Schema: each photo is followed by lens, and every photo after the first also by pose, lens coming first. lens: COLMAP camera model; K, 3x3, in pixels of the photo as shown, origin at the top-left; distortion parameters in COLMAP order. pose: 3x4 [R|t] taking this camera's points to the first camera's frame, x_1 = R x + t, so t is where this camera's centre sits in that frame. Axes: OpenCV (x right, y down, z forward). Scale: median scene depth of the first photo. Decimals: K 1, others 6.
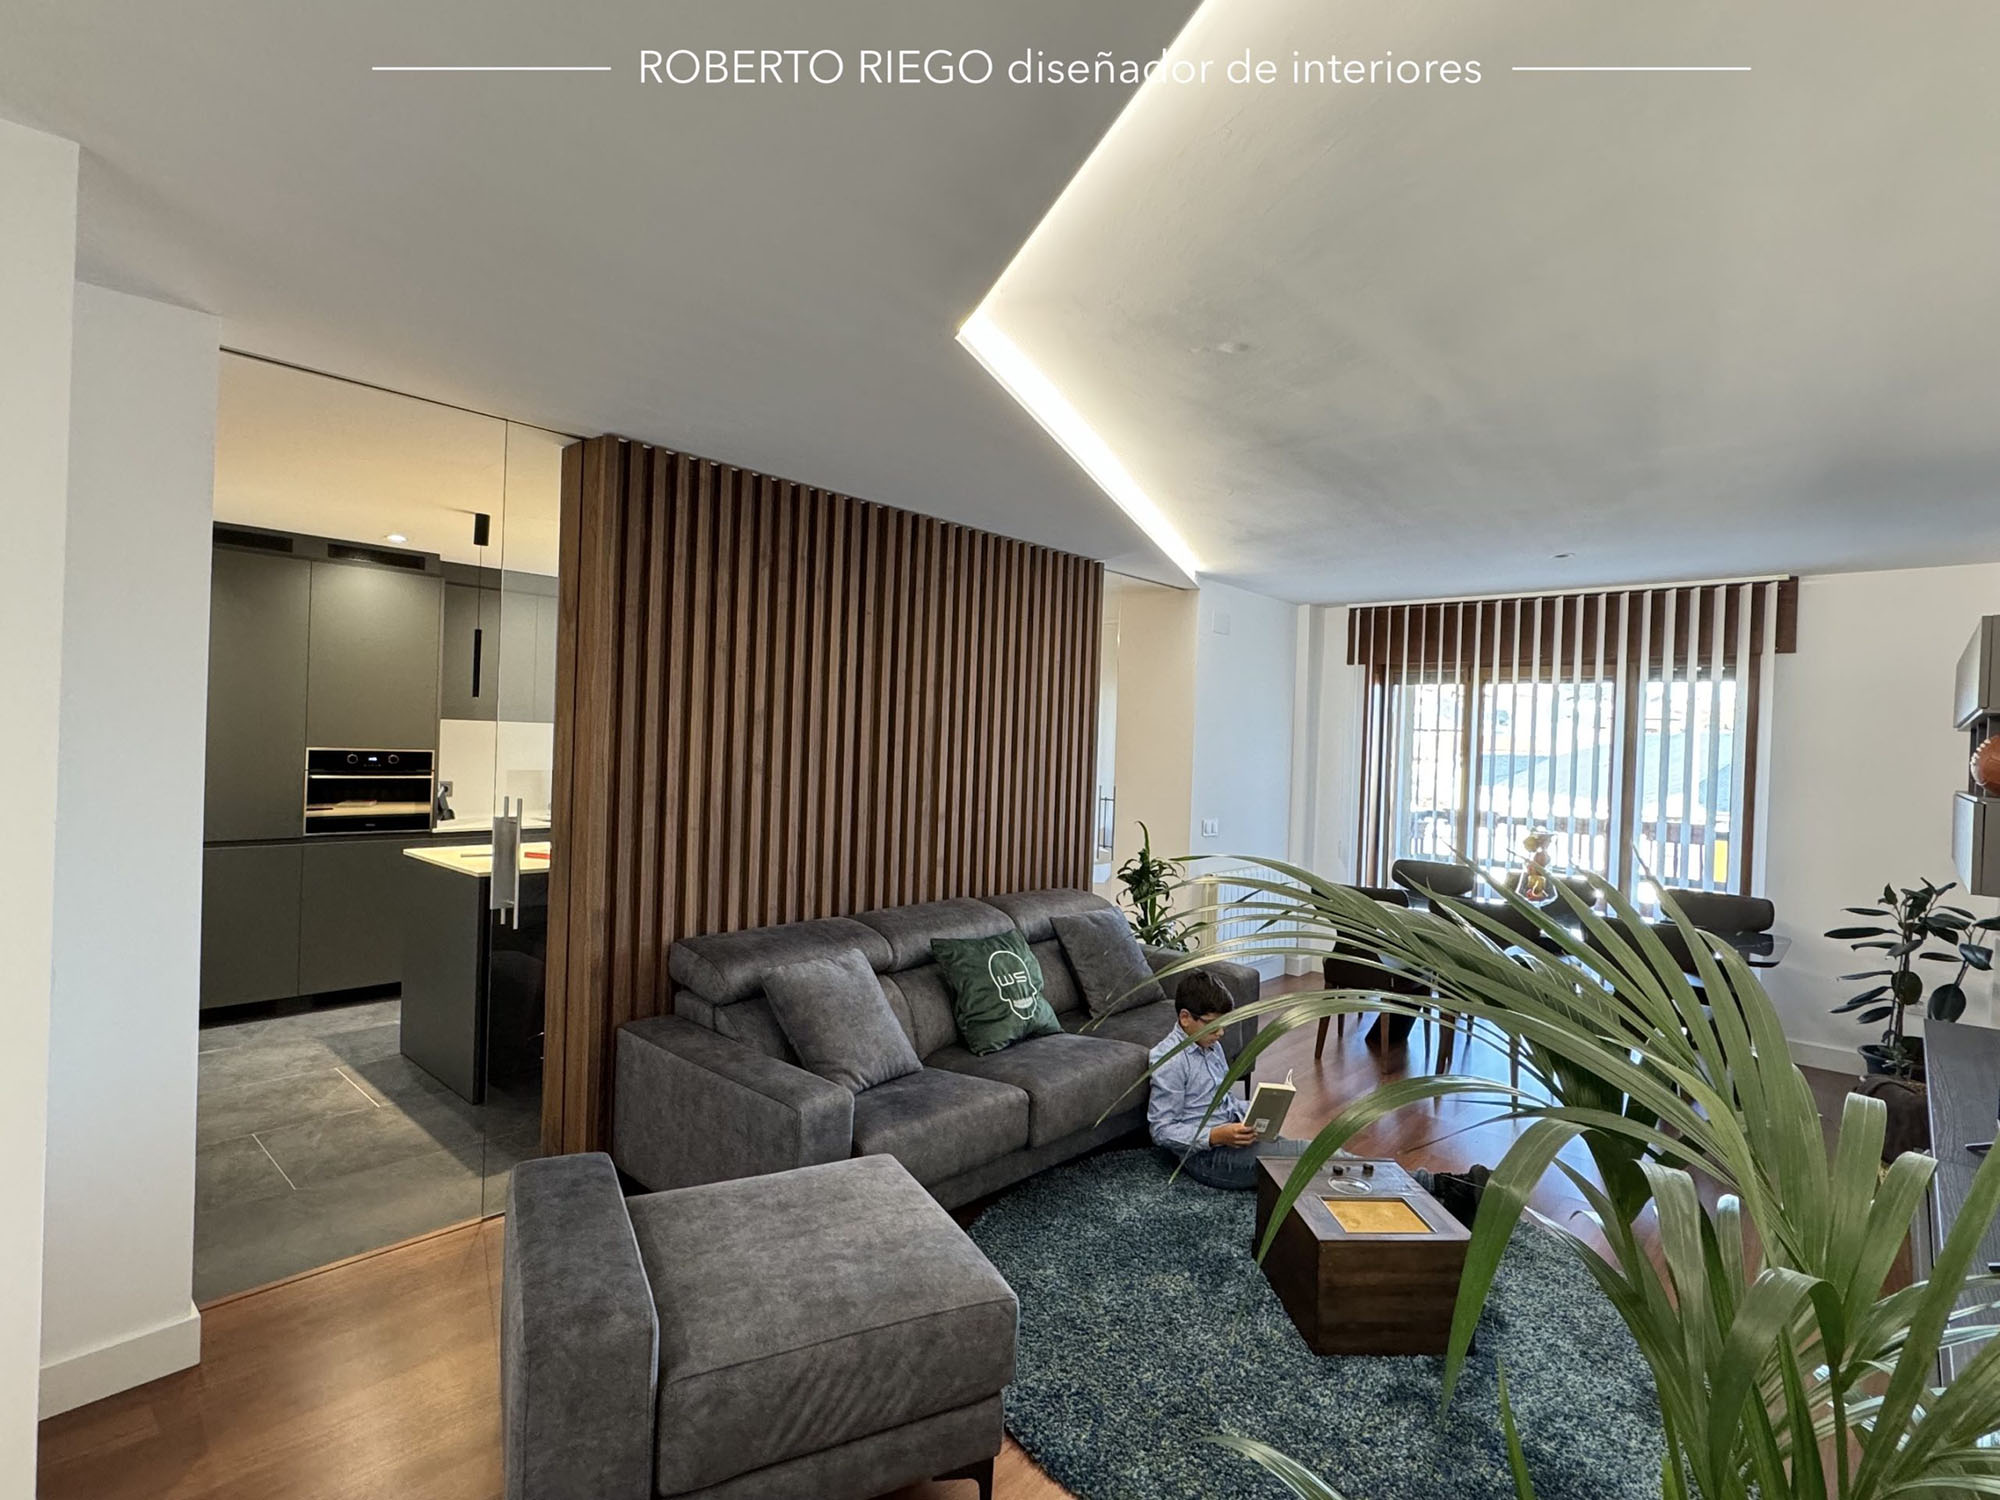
lens RADIAL K [[990.2, 0, 1006.6], [0, 990.2, 743.6], [0, 0, 1]] dist [-0.004200, -0.000163]
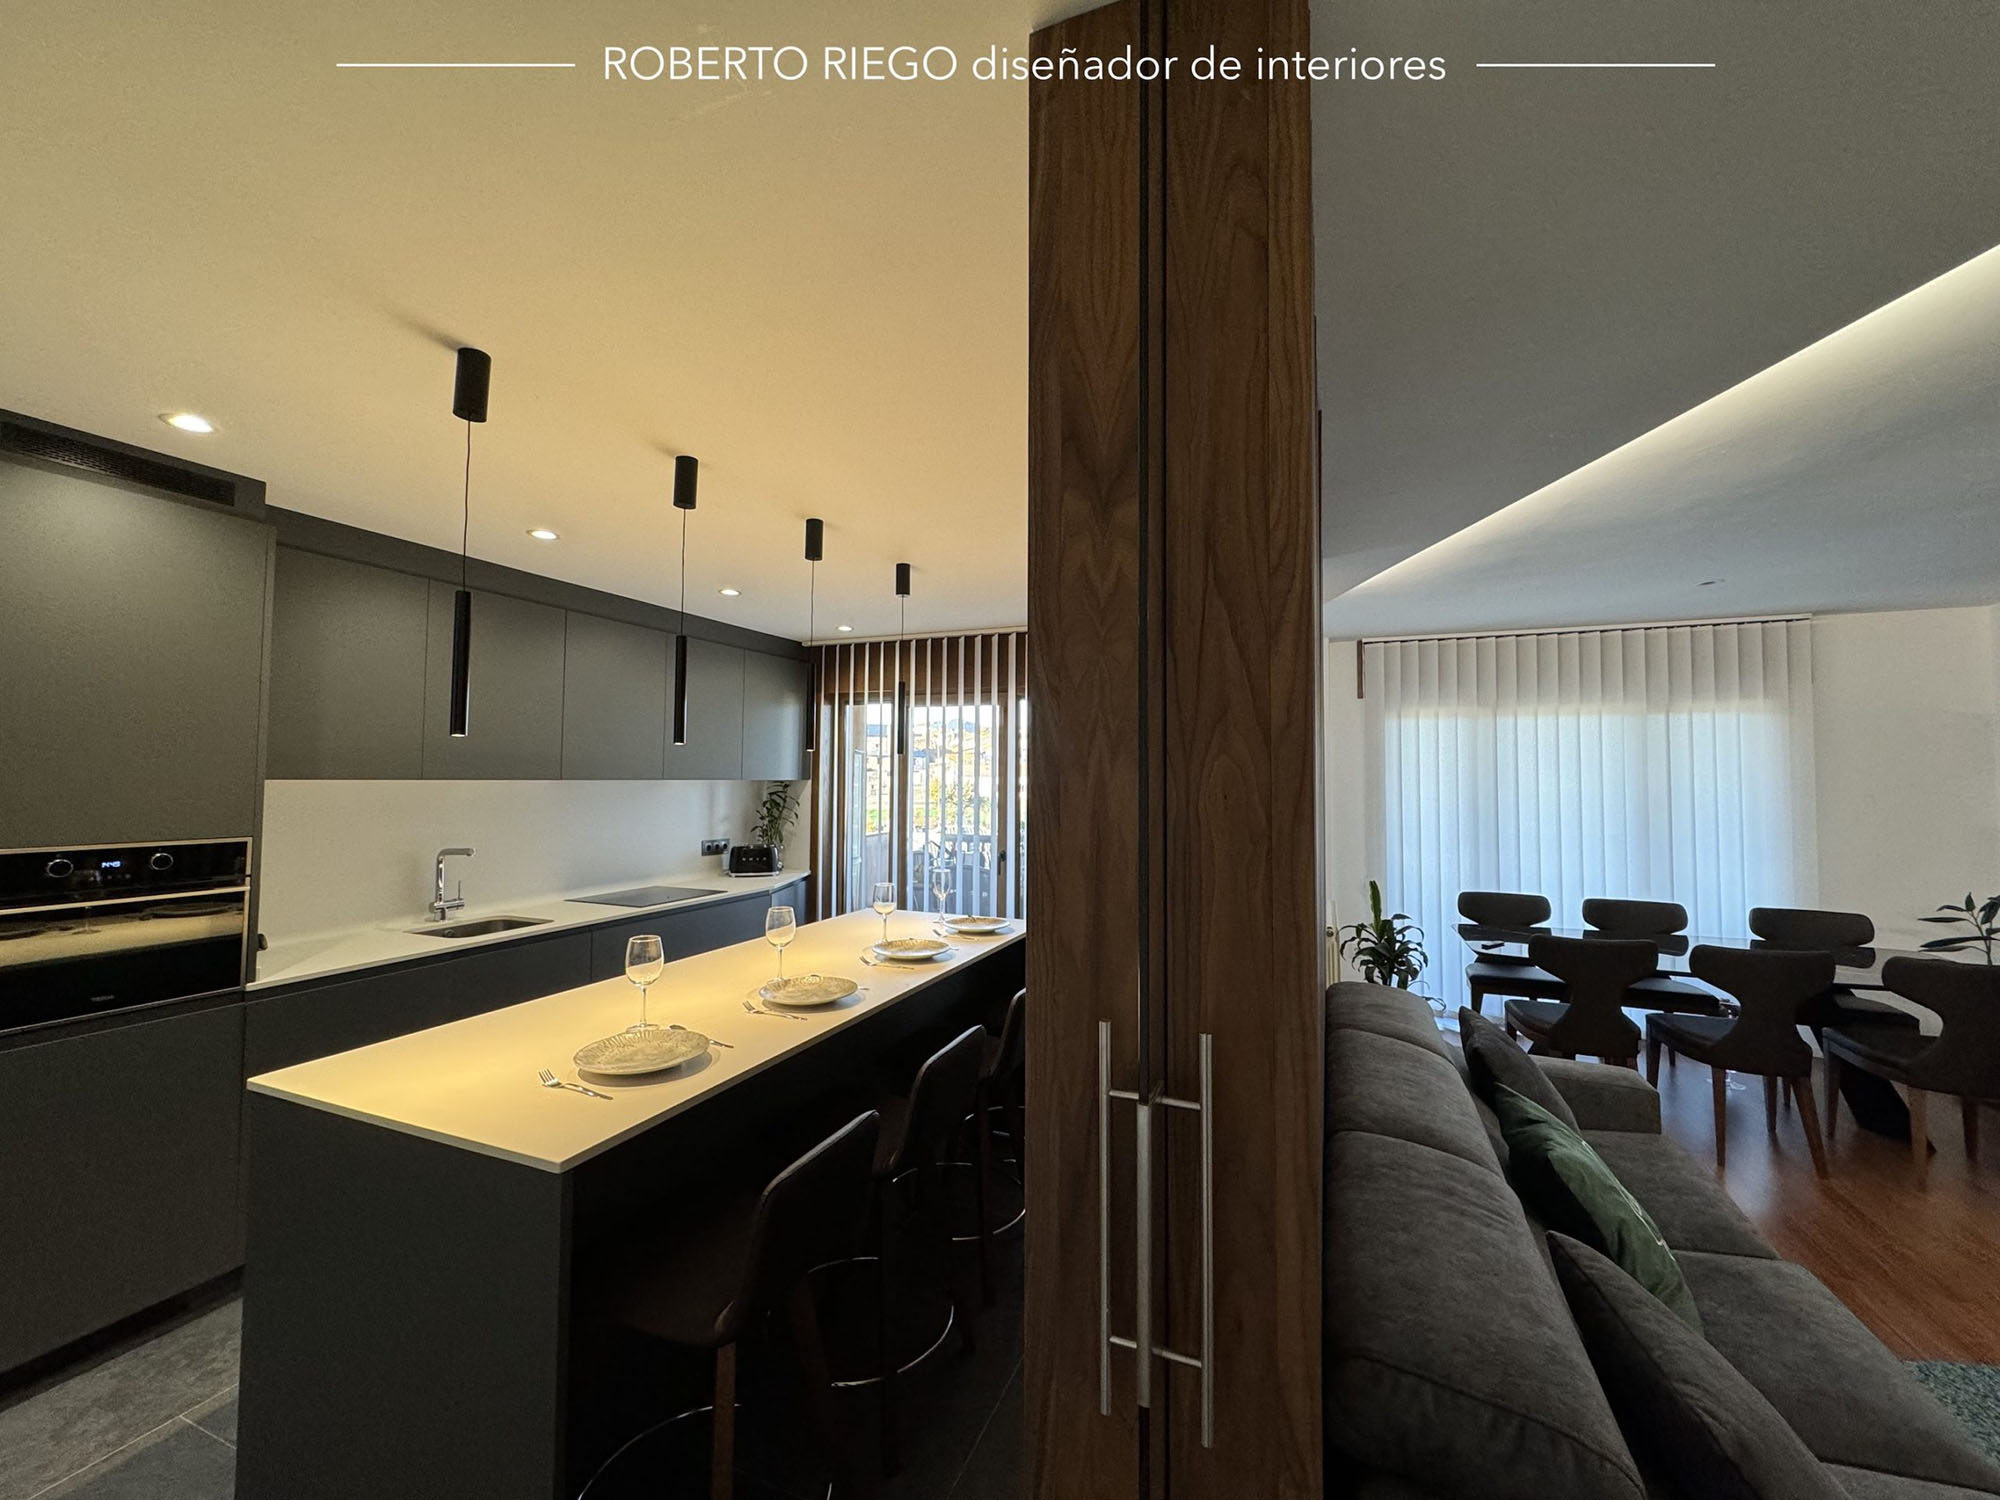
lens RADIAL K [[801.7, 0, 1003.6], [0, 801.7, 744.2], [0, 0, 1]] dist [-0.000107, -0.000682]
pose [[0.941900, -0.015077, 0.335555, -0.351044], [0.029507, 0.998844, -0.037946, -0.015822], [-0.334595, 0.045643, 0.941256, 0.465943]]
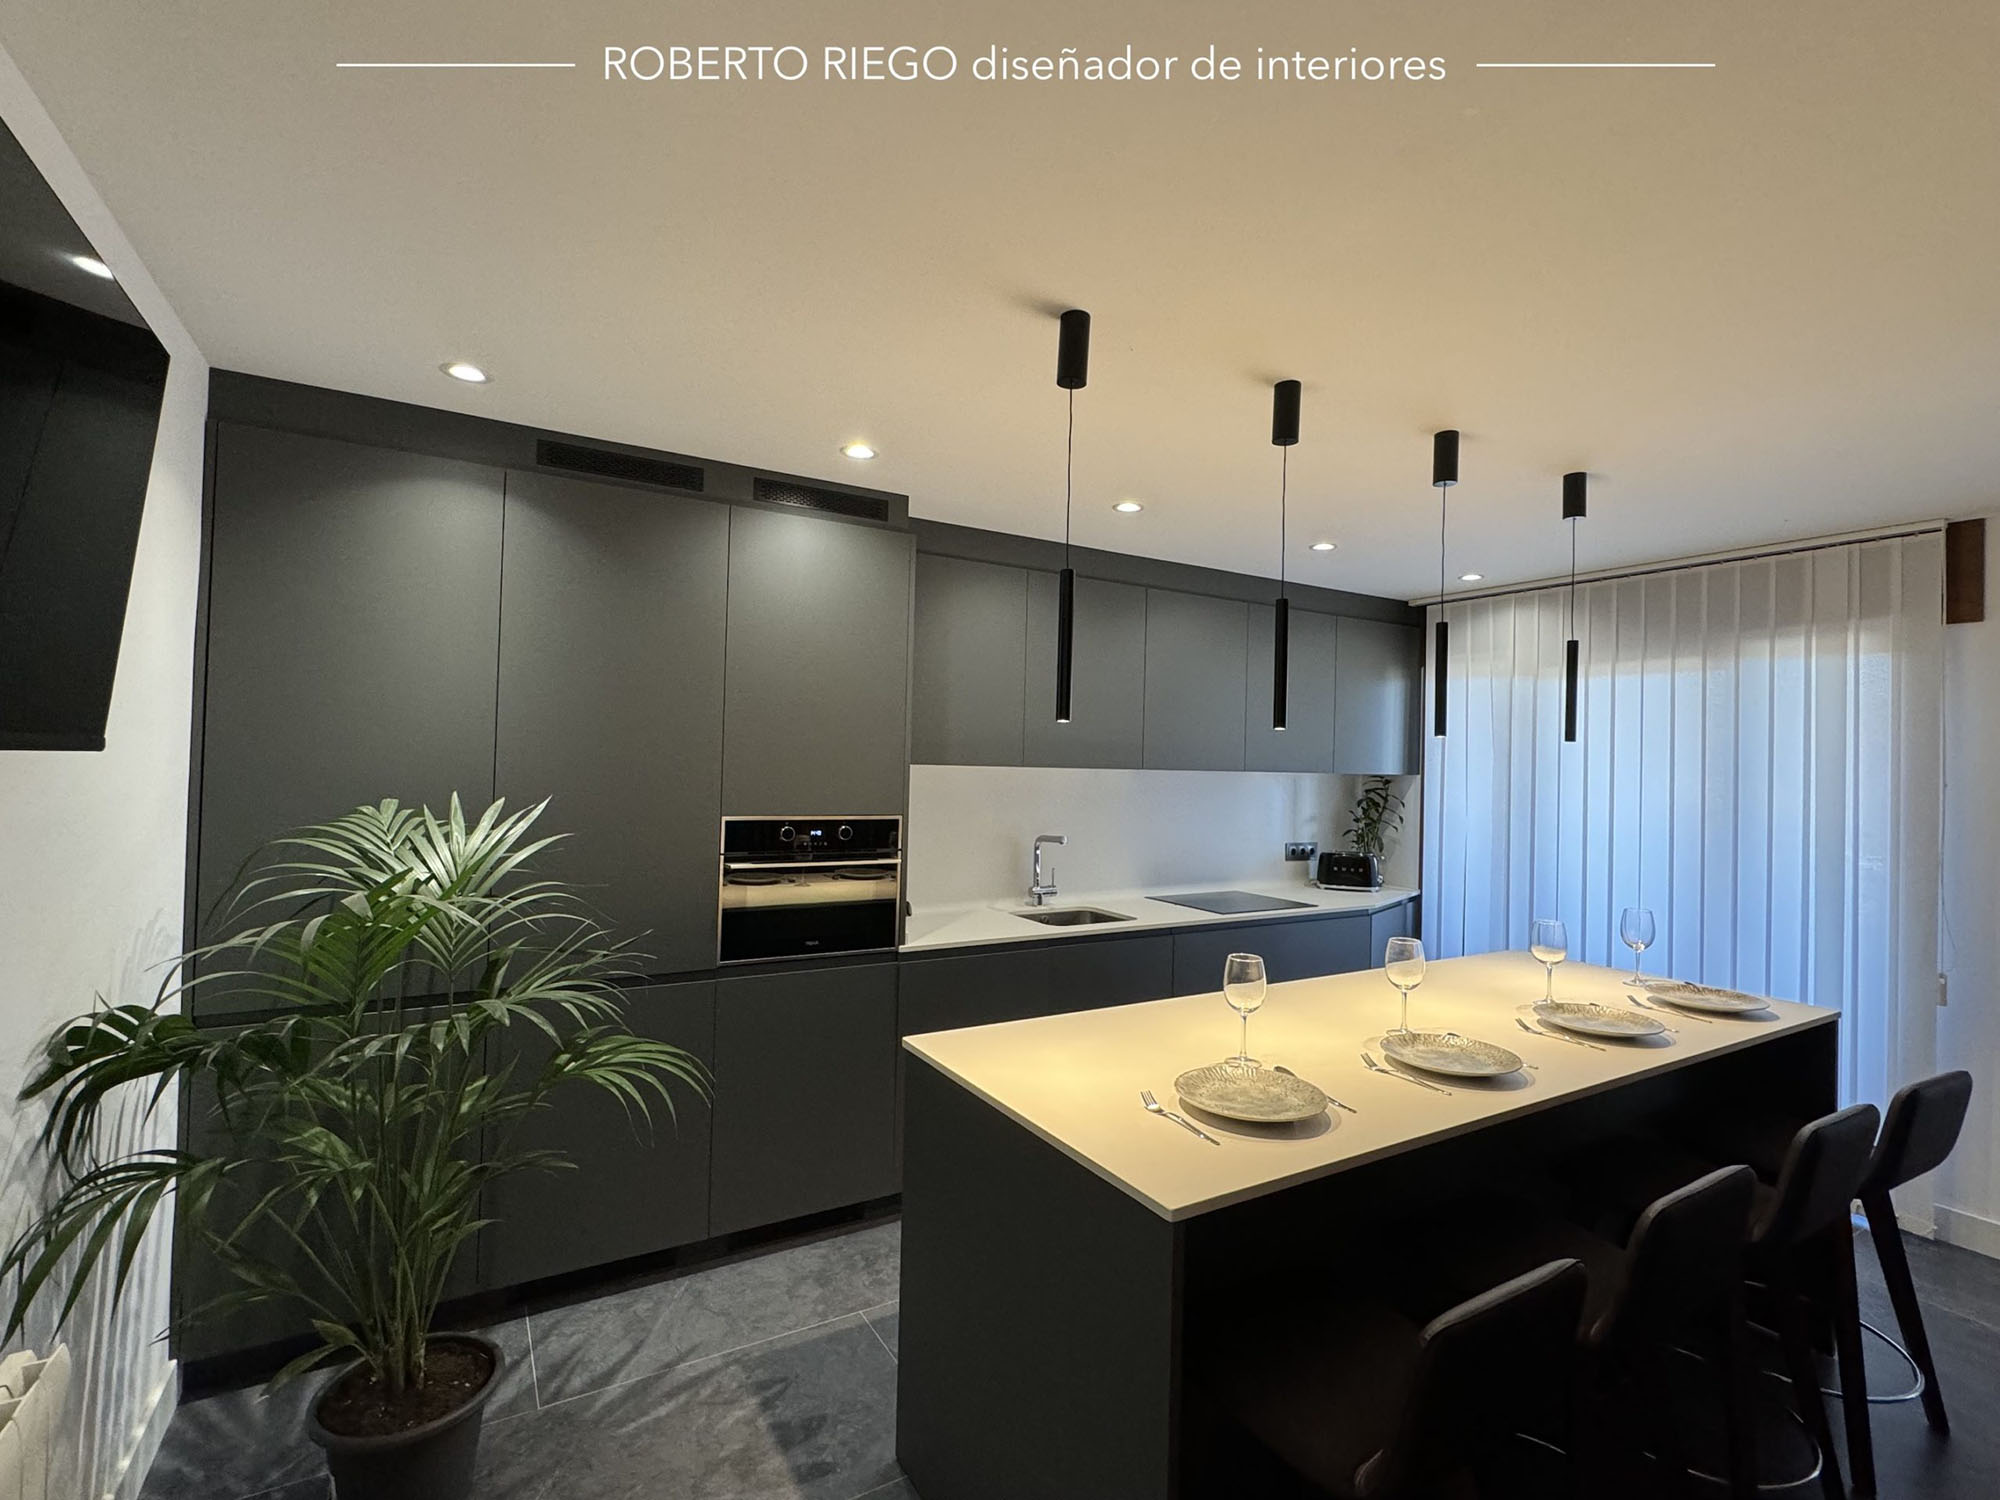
lens RADIAL K [[931.6, 0, 1002.7], [0, 931.6, 746.9], [0, 0, 1]] dist [0.001547, -0.000088]
pose [[0.955716, -0.017352, -0.293777, -0.364638], [0.007924, 0.999416, -0.033253, -0.016526], [0.294182, 0.029452, 0.955295, 0.490292]]
